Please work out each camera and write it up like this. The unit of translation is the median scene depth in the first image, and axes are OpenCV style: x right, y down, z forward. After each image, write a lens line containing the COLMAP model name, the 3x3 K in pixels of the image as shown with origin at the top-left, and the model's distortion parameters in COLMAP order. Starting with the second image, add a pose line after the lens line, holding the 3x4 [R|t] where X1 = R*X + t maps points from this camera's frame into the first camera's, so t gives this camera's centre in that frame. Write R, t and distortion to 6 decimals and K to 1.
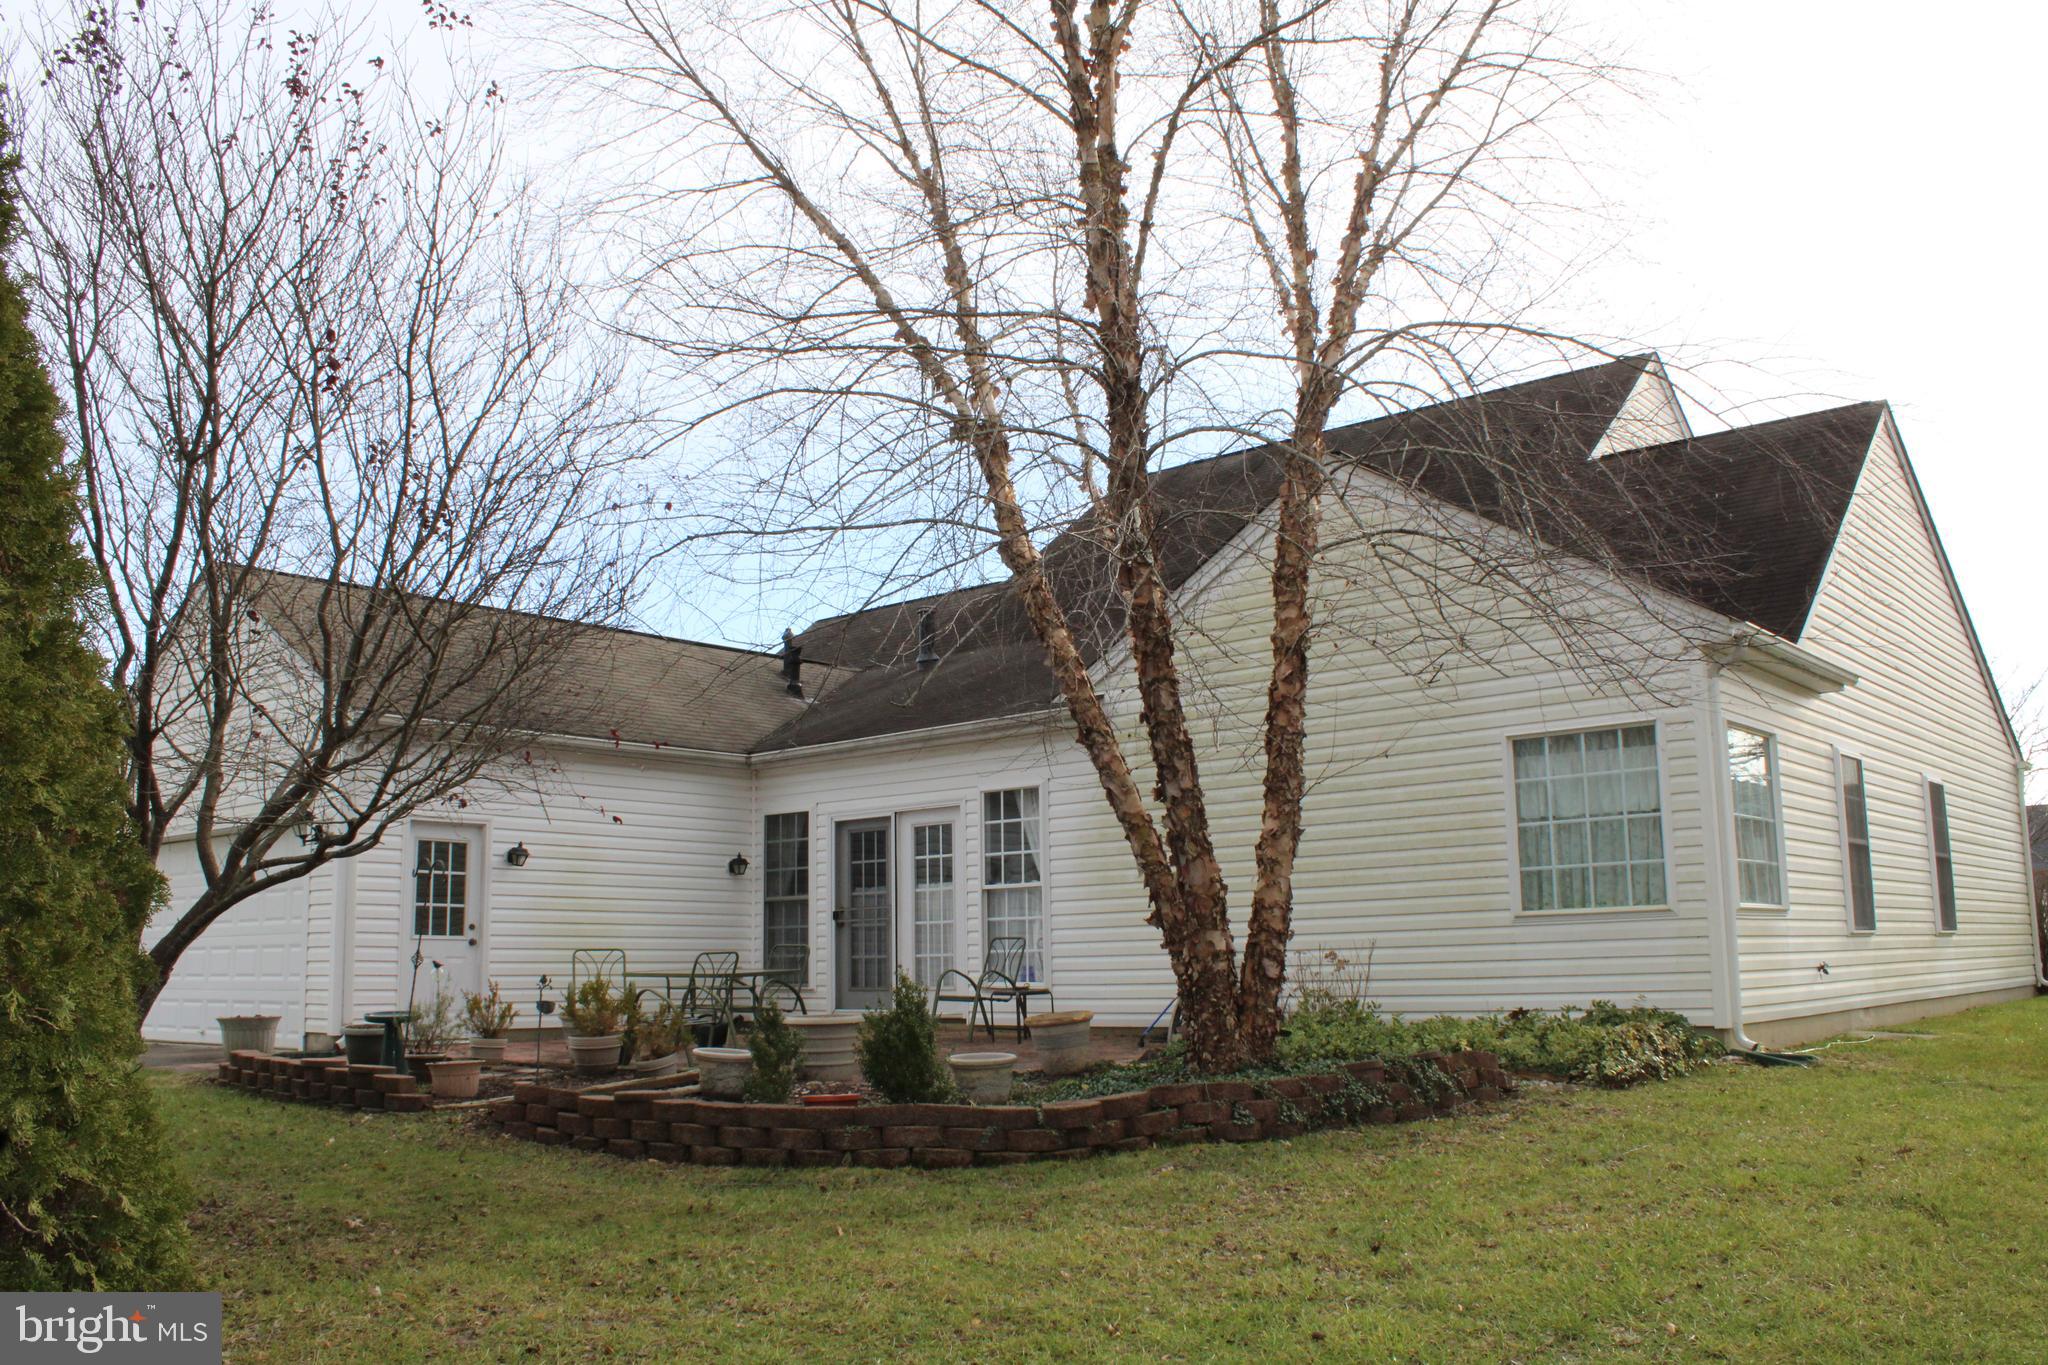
lens RADIAL K [[1762.6, 0, 1019.5], [0, 1762.6, 687.8], [0, 0, 1]] dist [-0.164945, 0.146718]
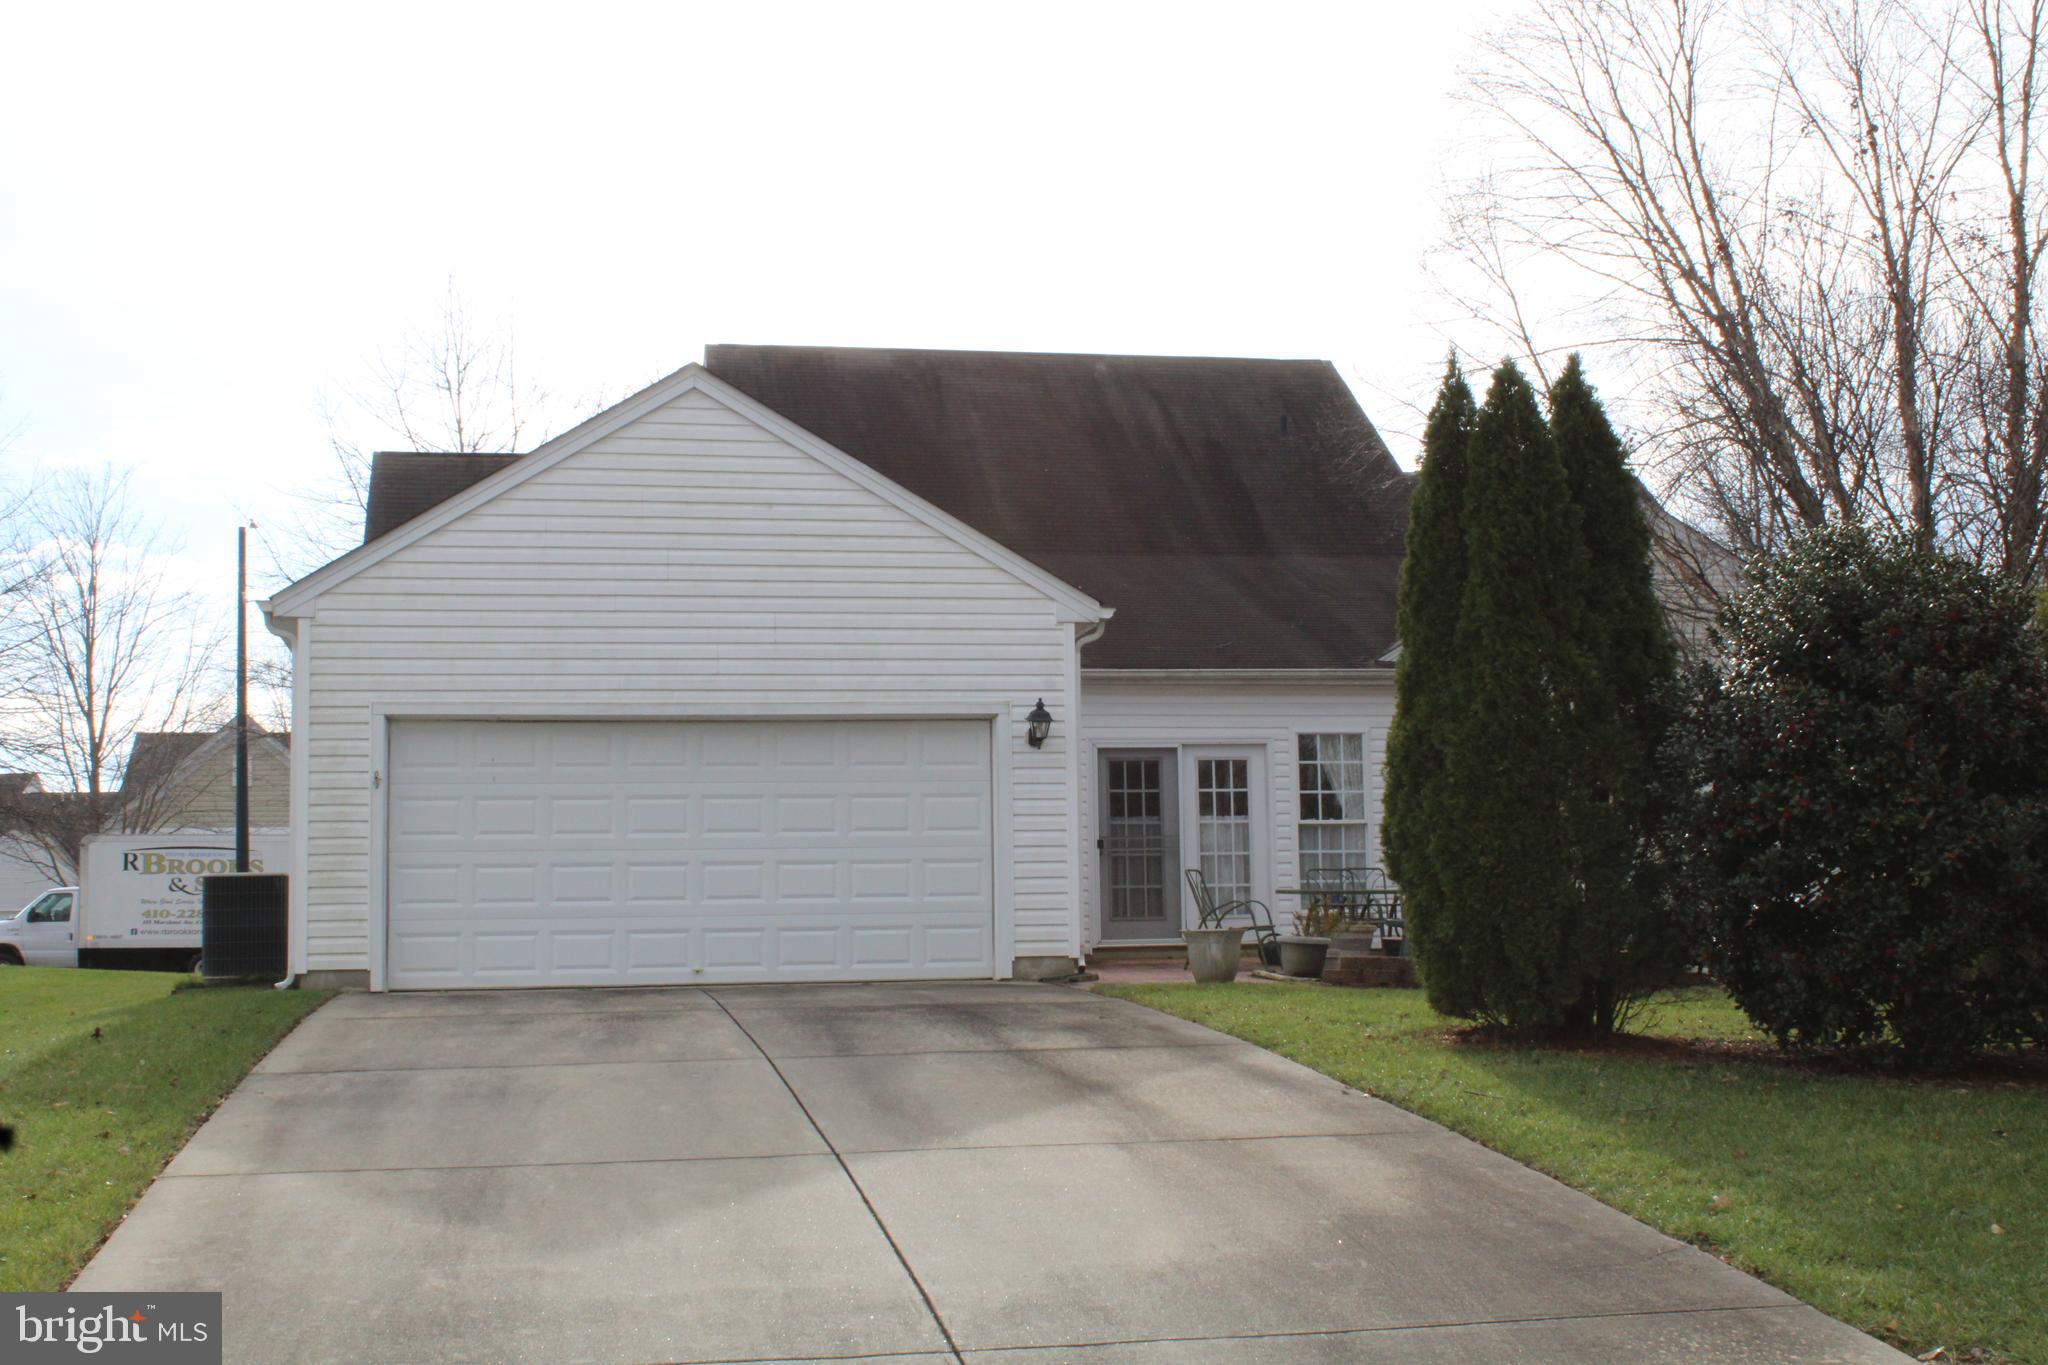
lens RADIAL K [[2548.5, 0, 1024.0], [0, 2548.5, 682.5], [0, 0, 1]] dist [-0.082599, 0.027141]
pose [[0.627498, 0.085108, 0.773953, -1.352226], [-0.117343, 0.992992, -0.014056, 0.070325], [-0.769725, -0.081998, 0.633087, 0.147034]]
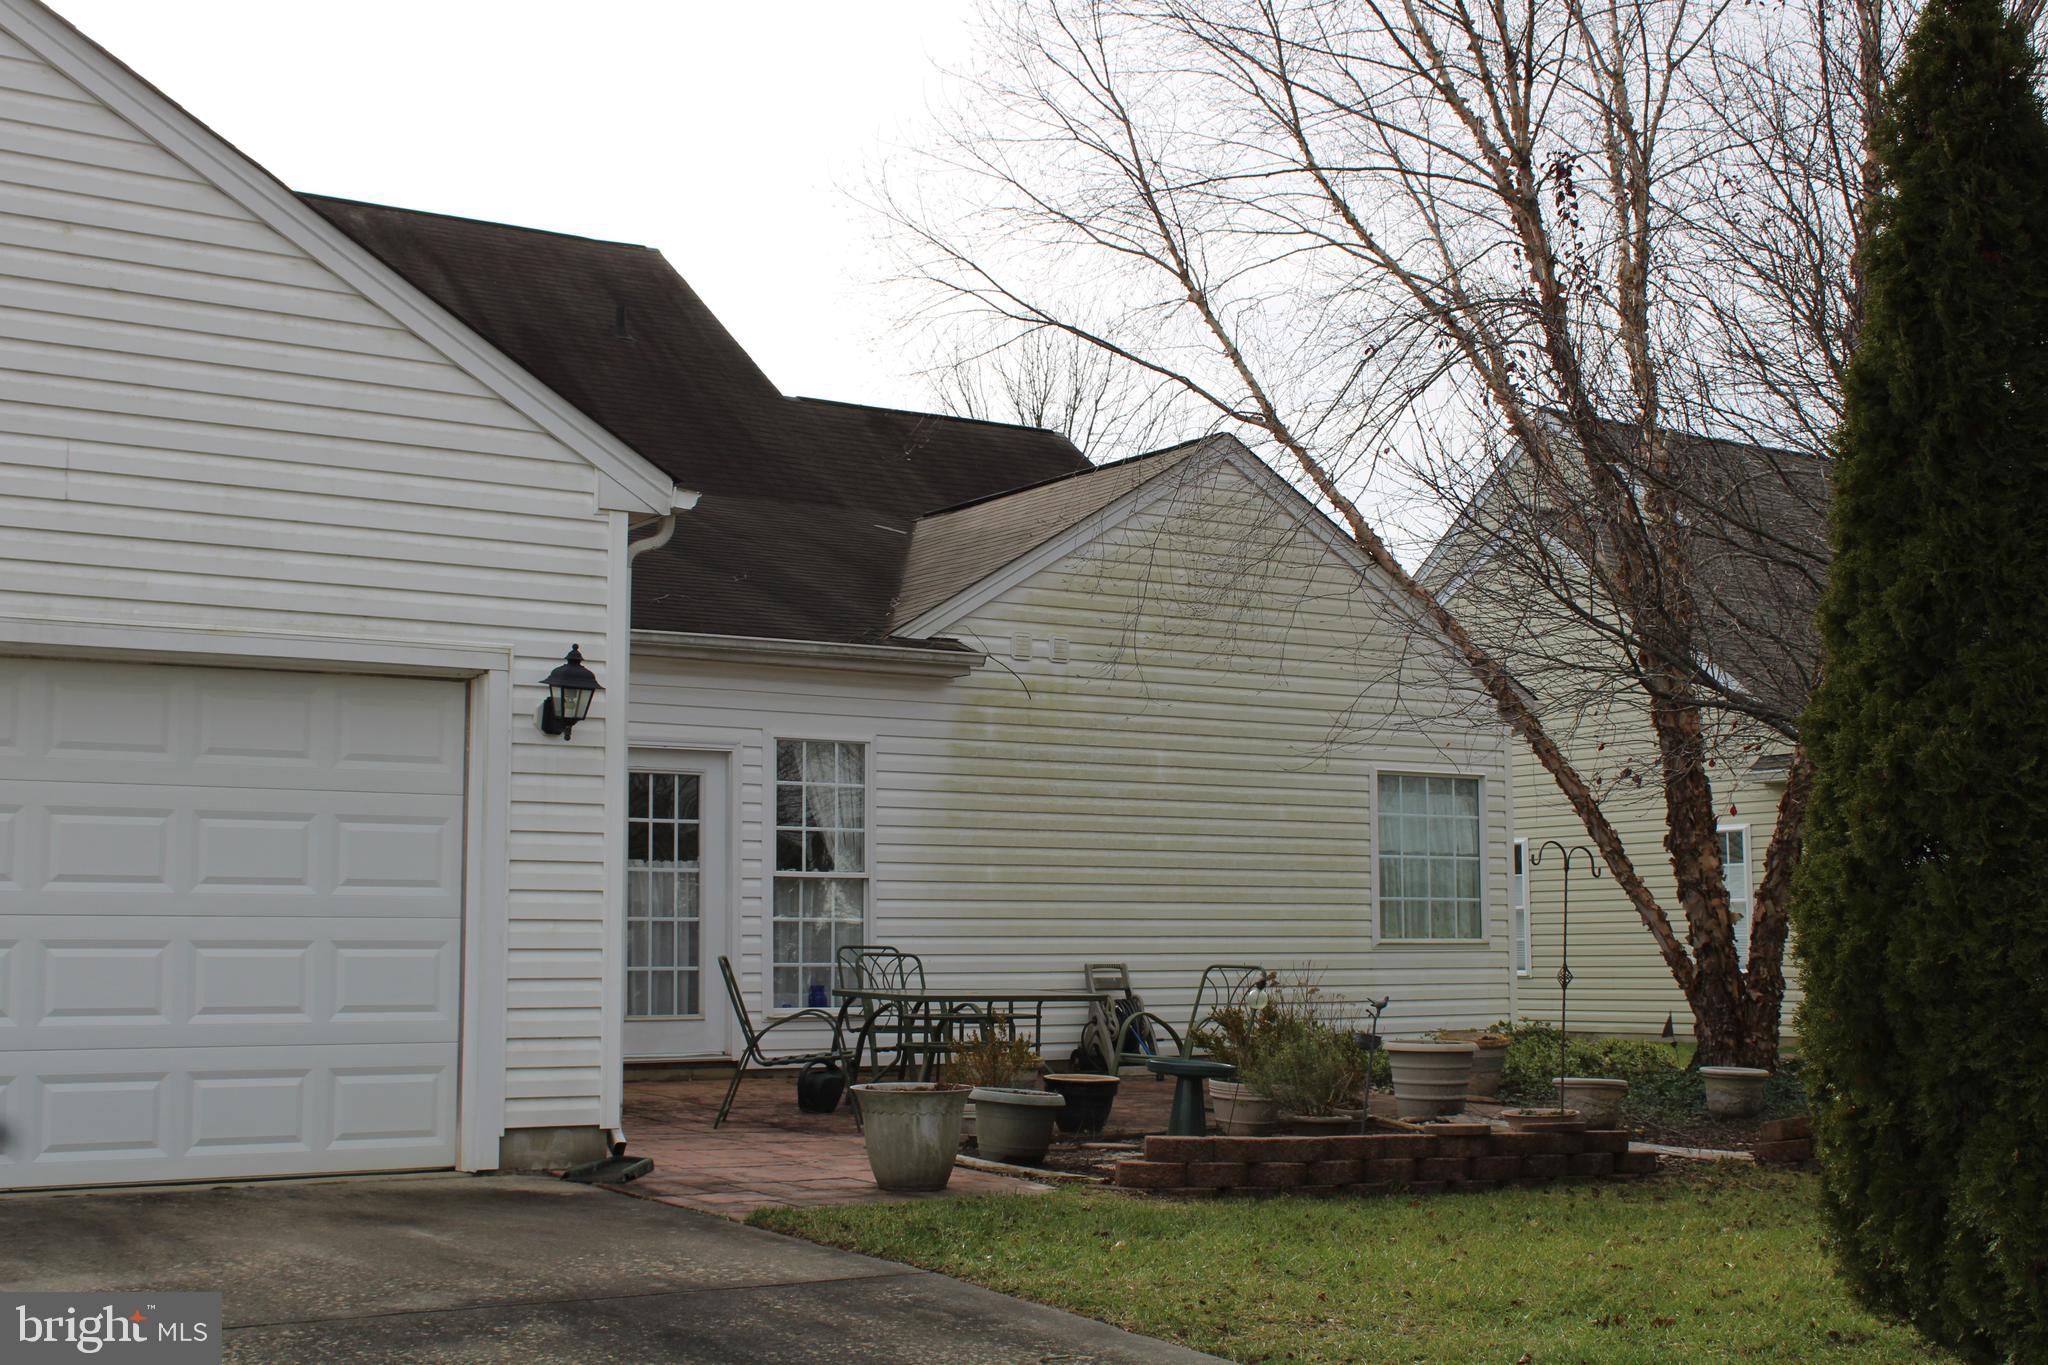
lens RADIAL K [[2548.5, 0, 1024.0], [0, 2548.5, 682.5], [0, 0, 1]] dist [-0.082599, 0.027141]
pose [[0.273979, 0.119173, 0.954324, -0.986483], [-0.154036, 0.984920, -0.078772, 0.103323], [-0.949320, -0.125418, 0.288204, 0.621408]]
